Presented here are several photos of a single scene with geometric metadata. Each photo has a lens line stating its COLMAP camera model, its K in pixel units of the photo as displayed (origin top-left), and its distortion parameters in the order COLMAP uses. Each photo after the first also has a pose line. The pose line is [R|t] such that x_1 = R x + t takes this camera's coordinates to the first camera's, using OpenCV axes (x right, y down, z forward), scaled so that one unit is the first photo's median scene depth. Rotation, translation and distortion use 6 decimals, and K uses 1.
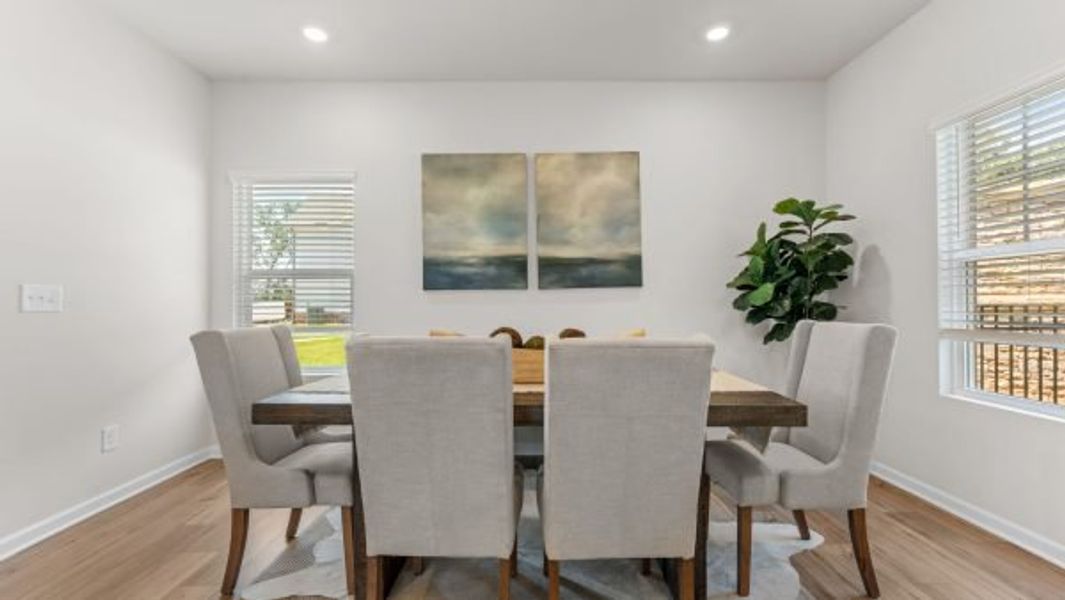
lens RADIAL K [[424.0, 0, 539.0], [0, 424.0, 300.1], [0, 0, 1]] dist [0.000291, -0.000180]
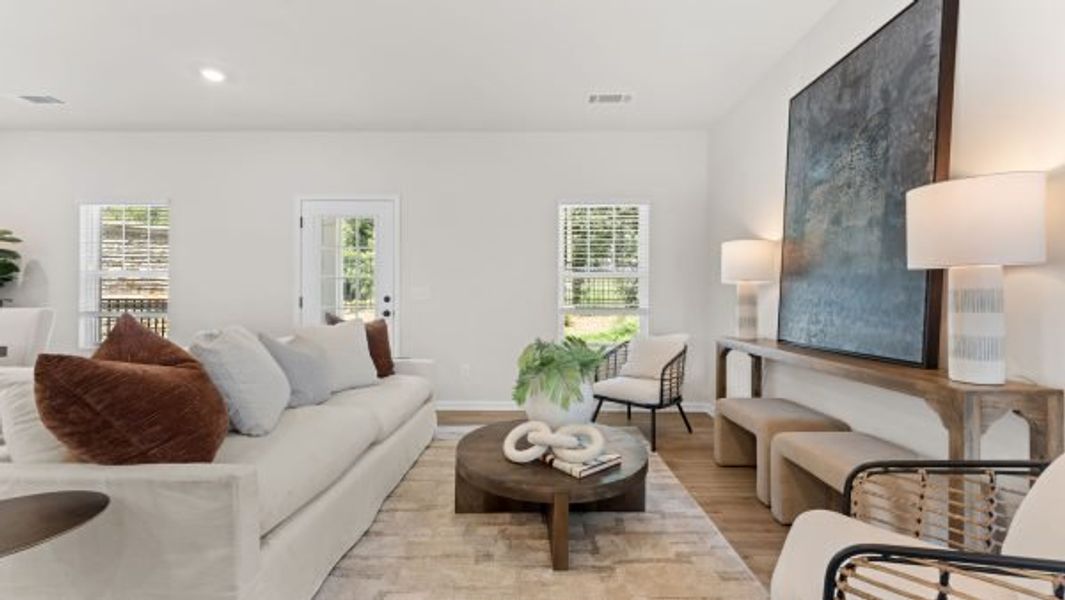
lens RADIAL K [[424.0, 0, 536.7], [0, 424.0, 300.0], [0, 0, 1]] dist [0.000291, -0.000180]
pose [[0.002372, 0.002410, 0.999994, -0.684757], [-0.008523, 0.999961, -0.002390, 0.004362], [-0.999961, -0.008518, 0.002392, -0.758758]]
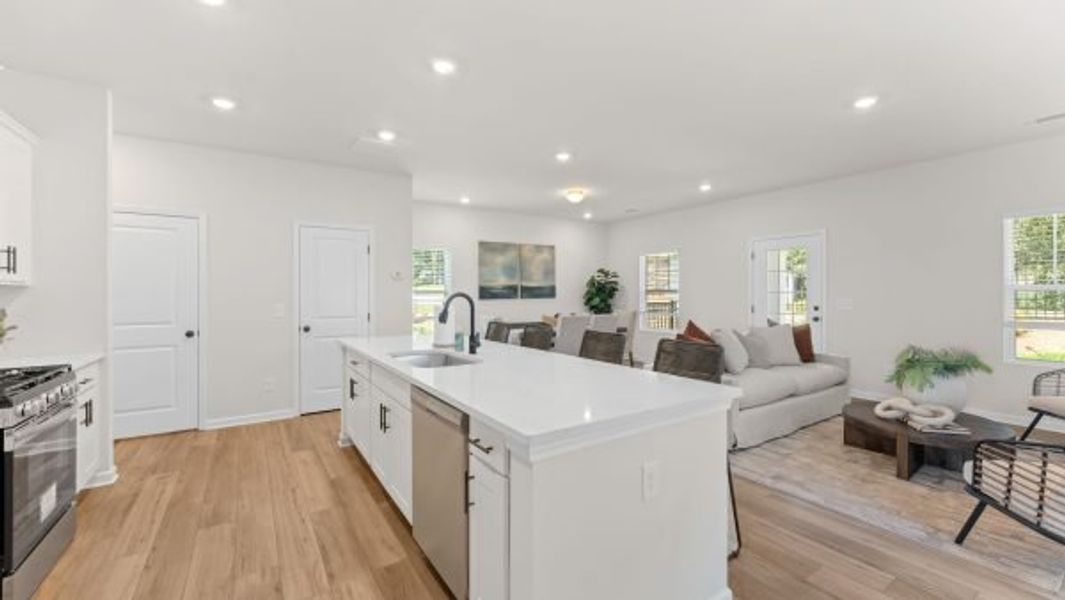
lens RADIAL K [[424.0, 0, 535.3], [0, 424.0, 297.3], [0, 0, 1]] dist [0.000291, -0.000180]
pose [[0.832436, -0.003946, 0.554108, -1.312666], [-0.001178, 0.999960, 0.008892, -0.057378], [-0.554121, -0.008055, 0.832397, -1.108582]]
